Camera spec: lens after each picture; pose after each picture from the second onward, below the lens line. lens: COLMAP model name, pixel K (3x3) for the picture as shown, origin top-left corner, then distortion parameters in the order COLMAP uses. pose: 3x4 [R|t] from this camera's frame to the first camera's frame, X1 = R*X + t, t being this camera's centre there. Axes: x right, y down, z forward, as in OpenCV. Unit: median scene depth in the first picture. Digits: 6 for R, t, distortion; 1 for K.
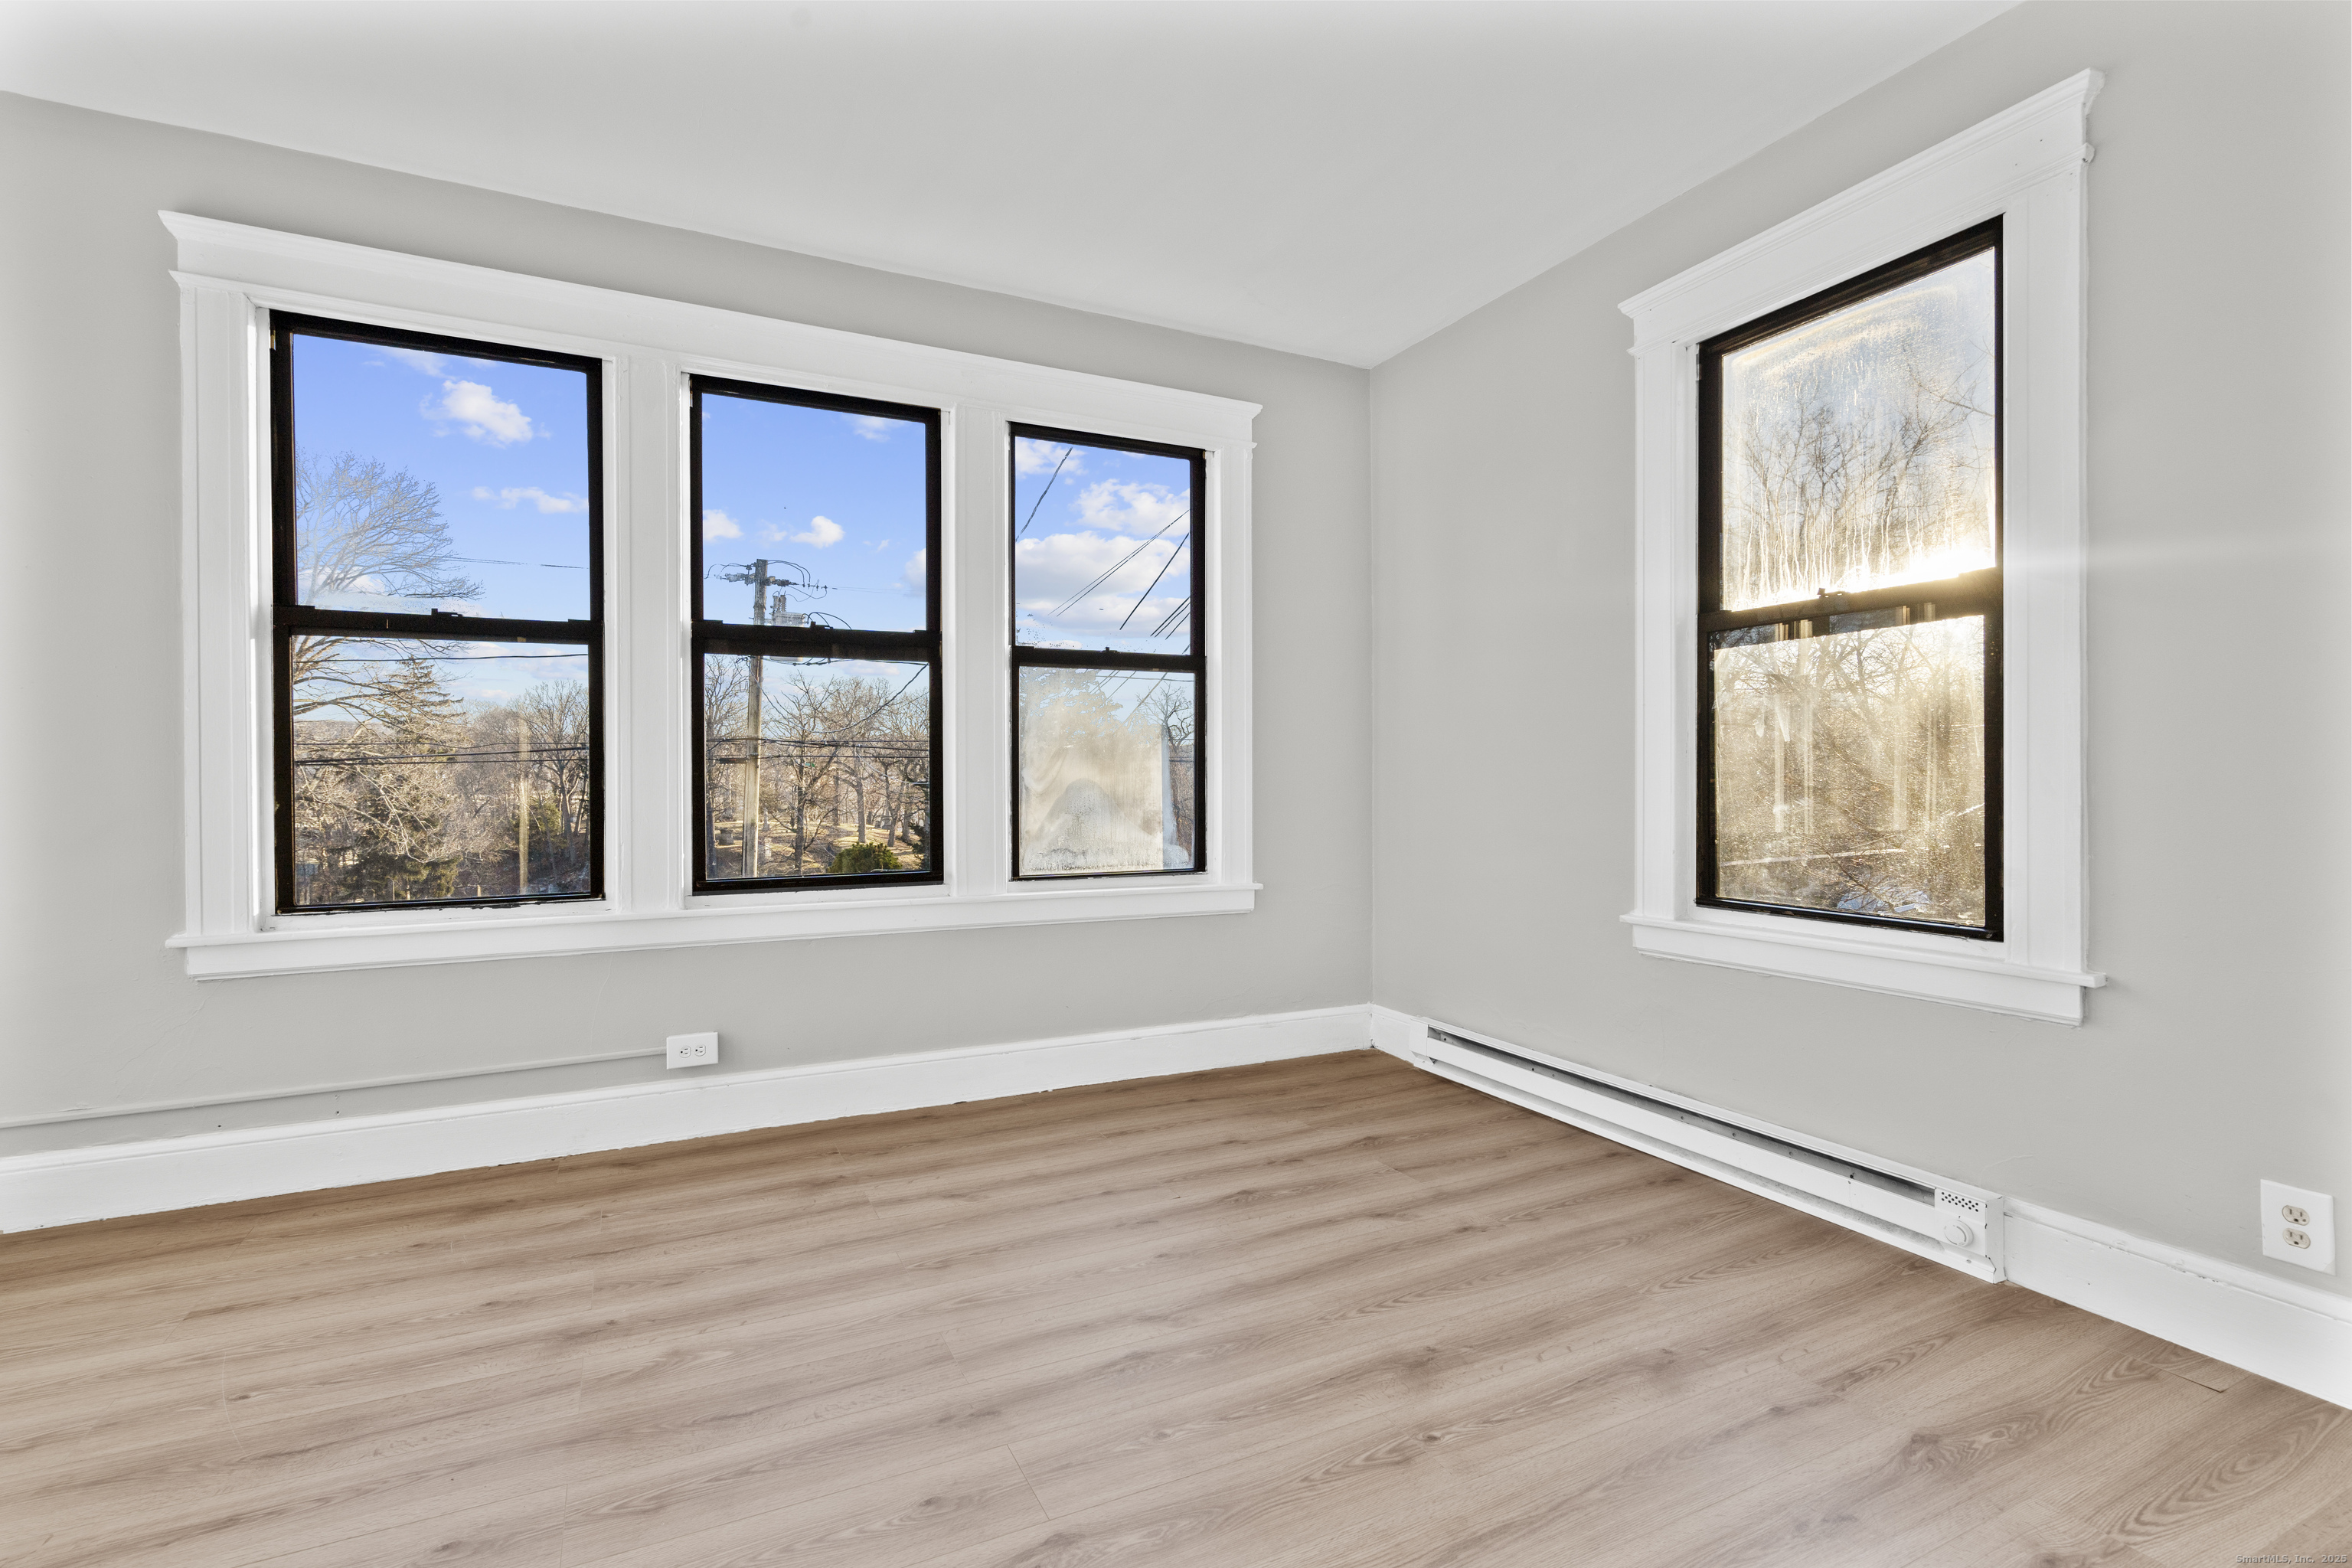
lens RADIAL K [[1093.8, 0, 1181.9], [0, 1093.8, 788.8], [0, 0, 1]] dist [-0.001883, 0.000168]
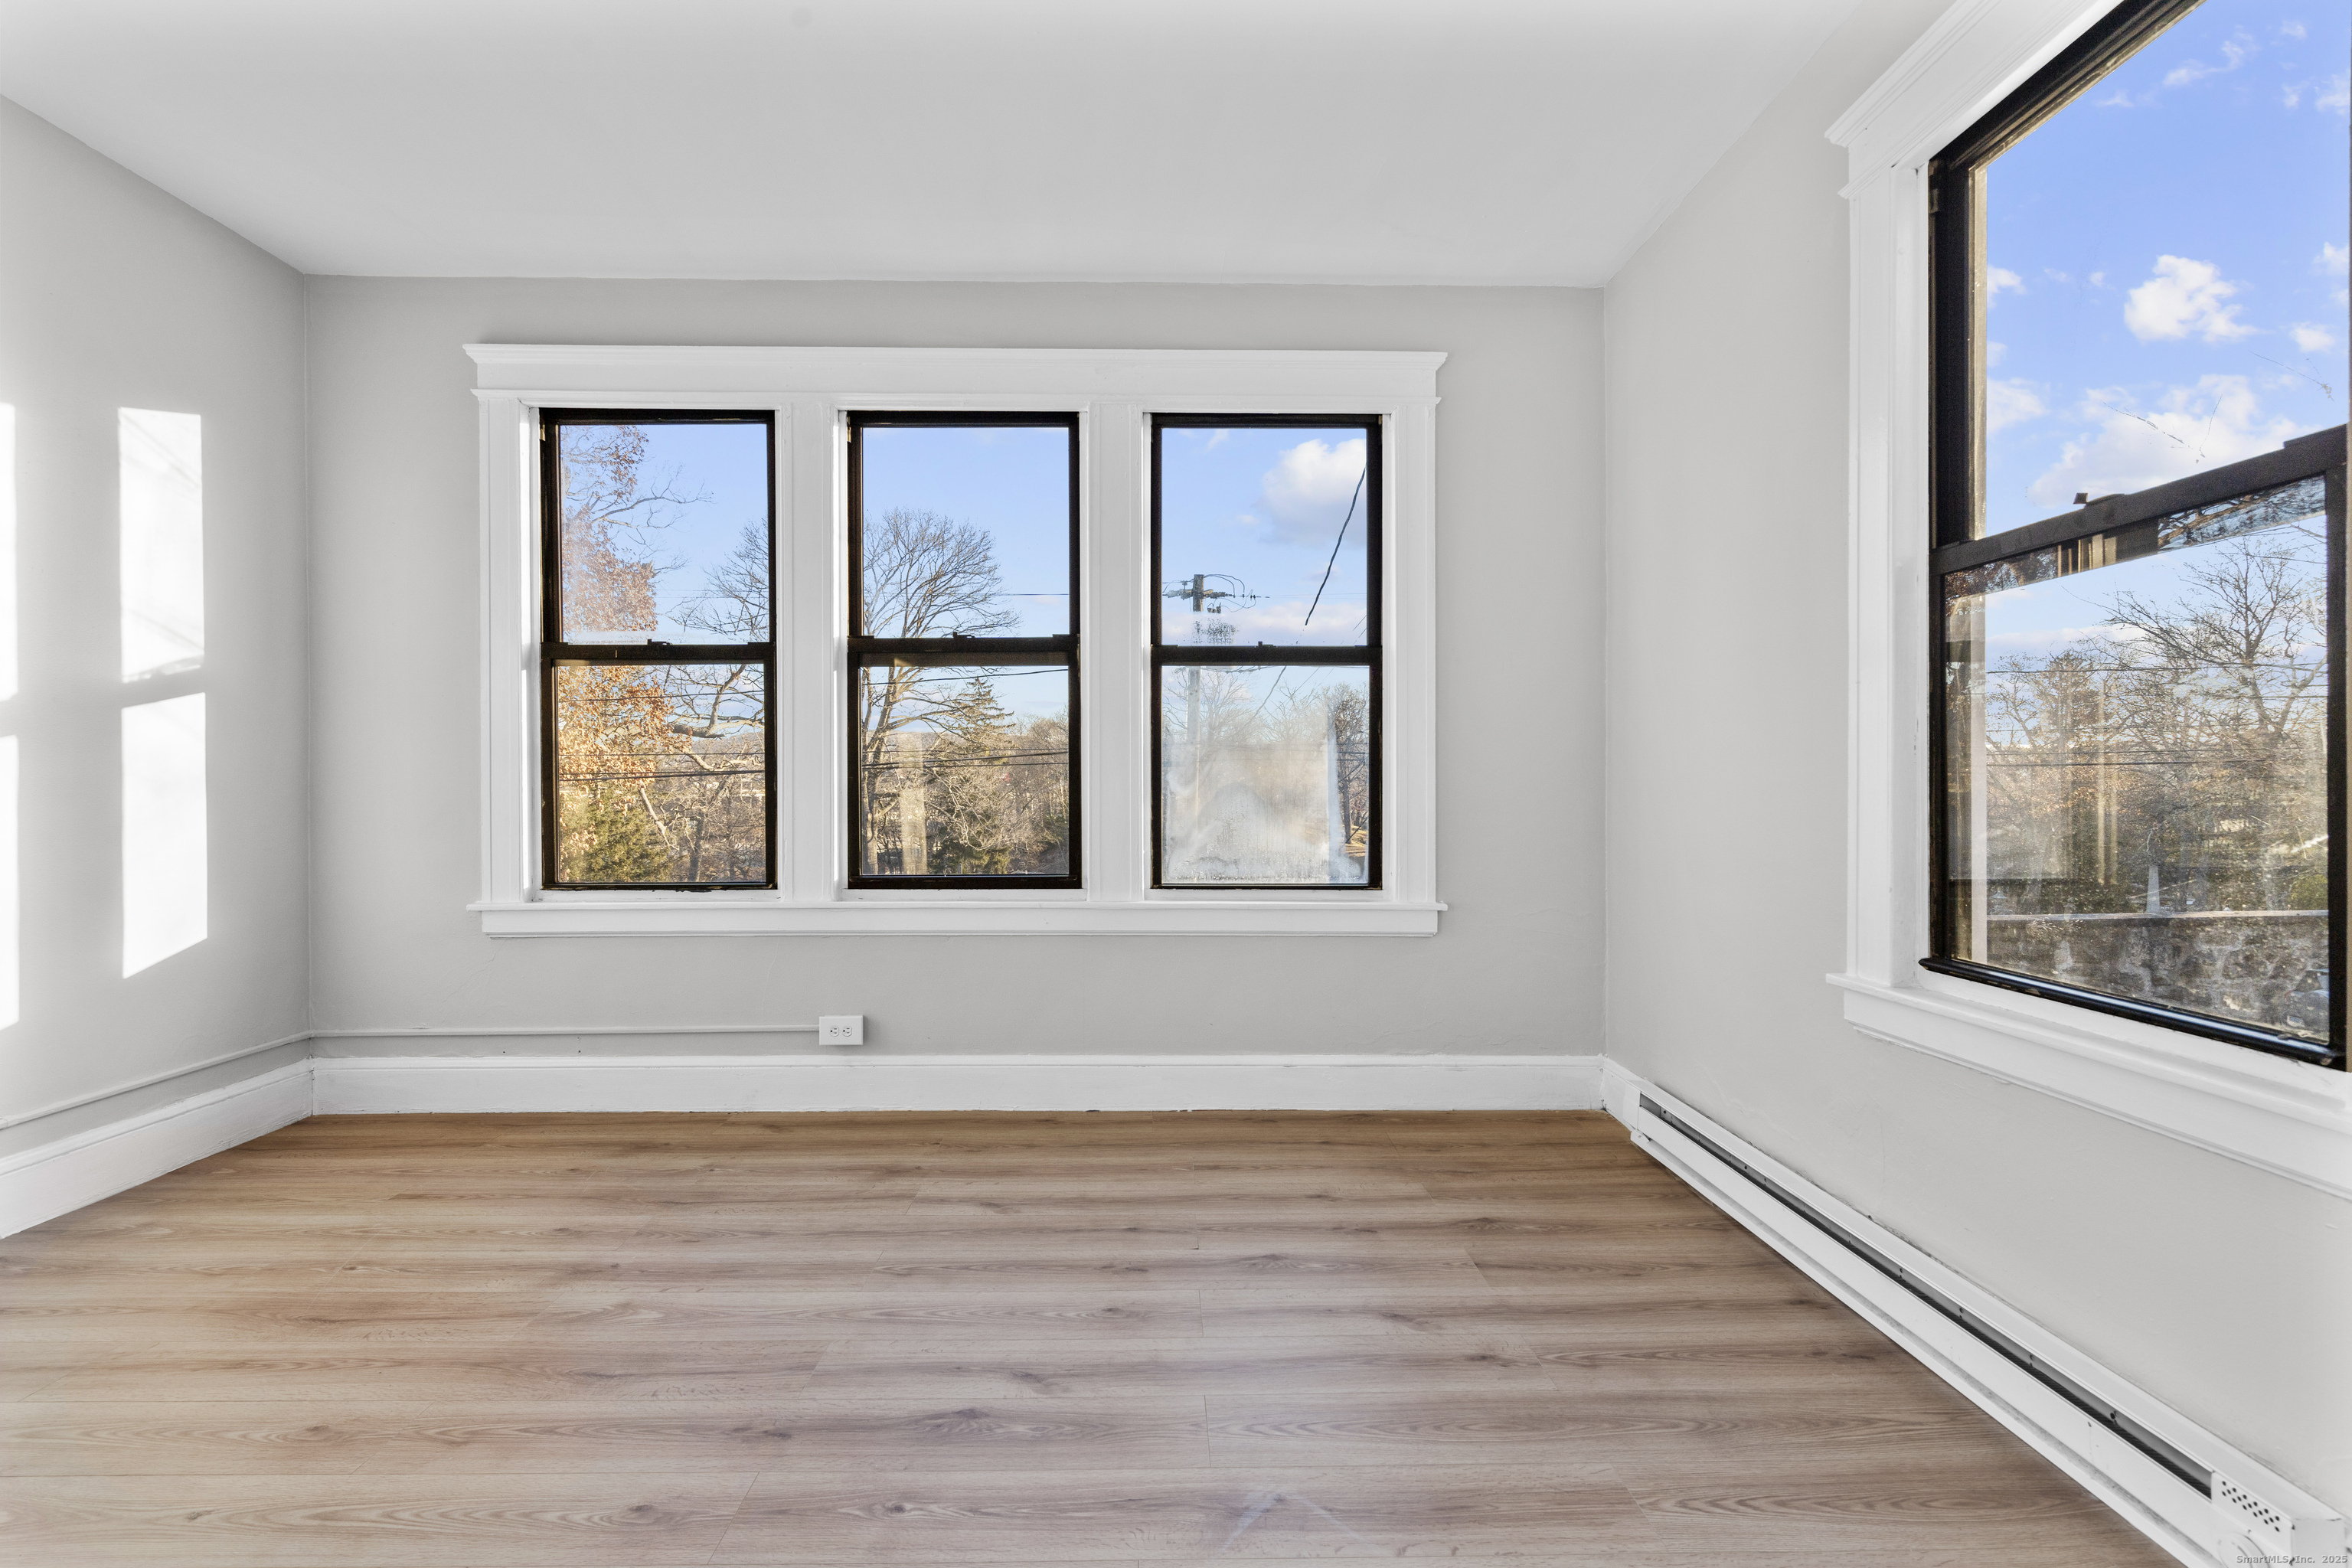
lens RADIAL K [[1093.8, 0, 1168.9], [0, 1093.8, 790.2], [0, 0, 1]] dist [-0.001883, 0.000168]
pose [[0.901271, 0.006486, -0.433208, 0.357552], [-0.006988, 0.999975, 0.000432, -0.003926], [0.433200, 0.002638, 0.901294, 0.174736]]
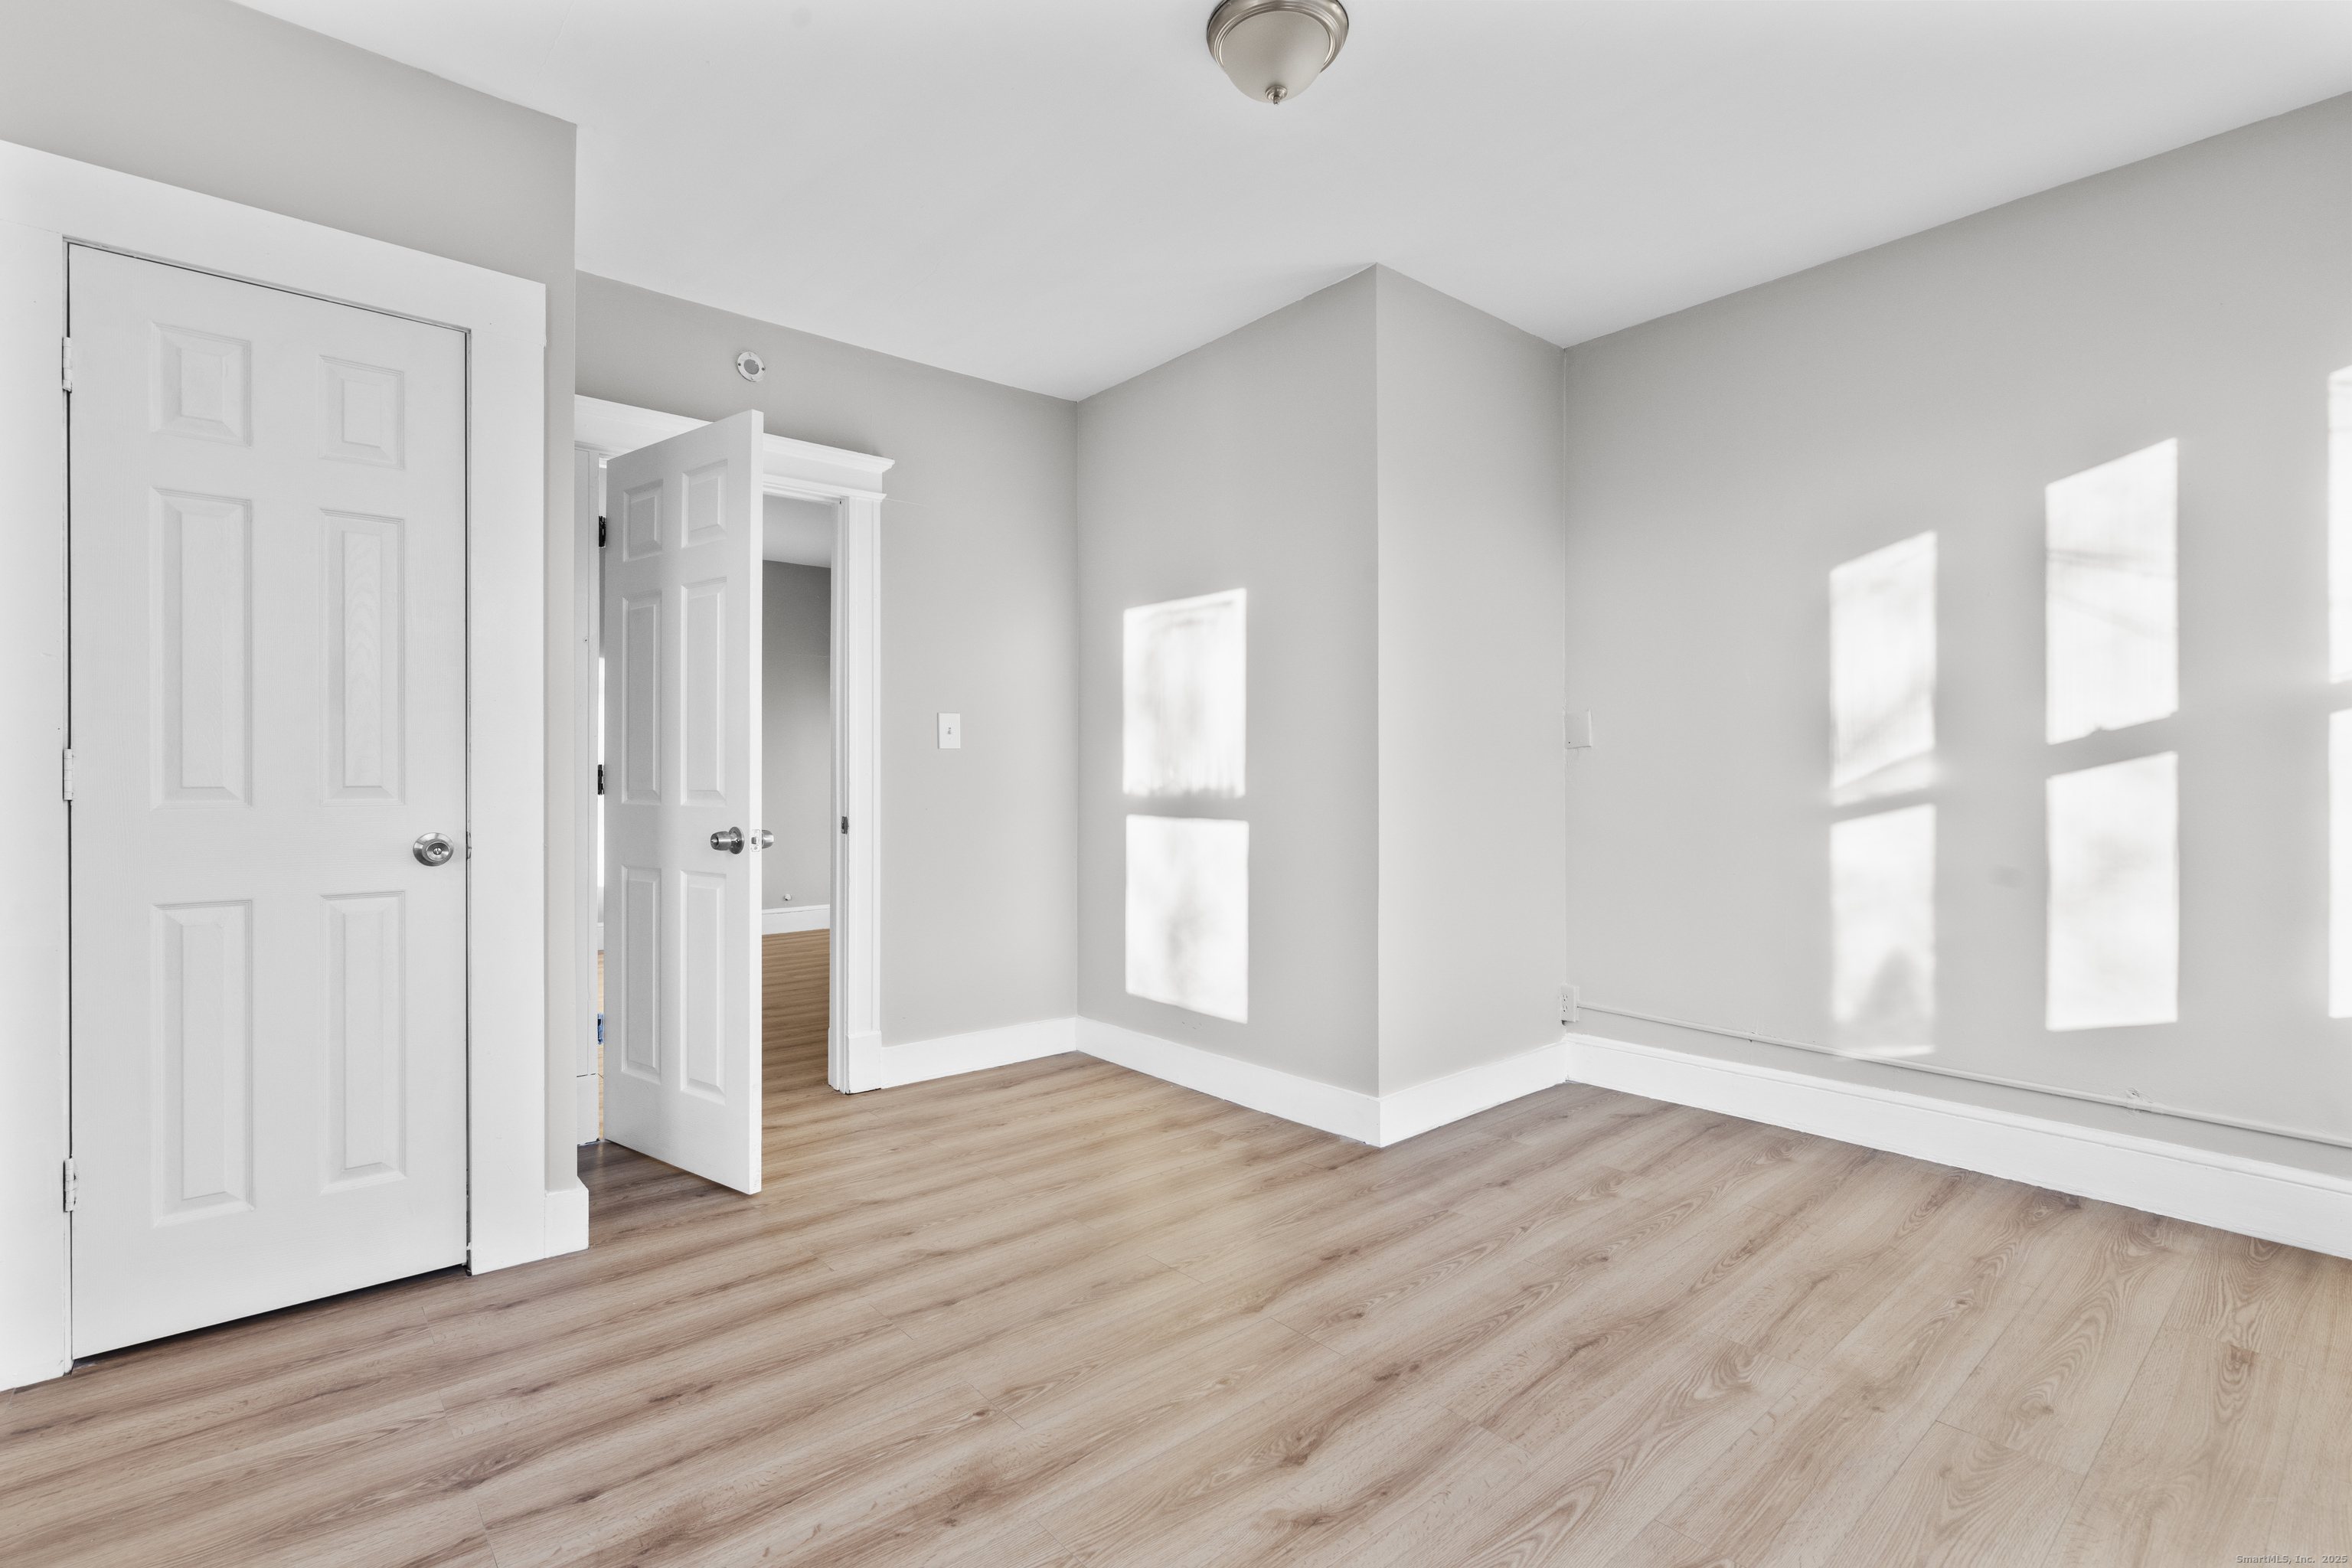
lens RADIAL K [[1093.8, 0, 1174.2], [0, 1093.8, 774.6], [0, 0, 1]] dist [-0.001883, 0.000168]
pose [[-0.971644, 0.002091, -0.236441, 0.184519], [-0.000175, 0.999954, 0.009563, -0.028315], [0.236450, 0.009333, -0.971599, 1.297149]]
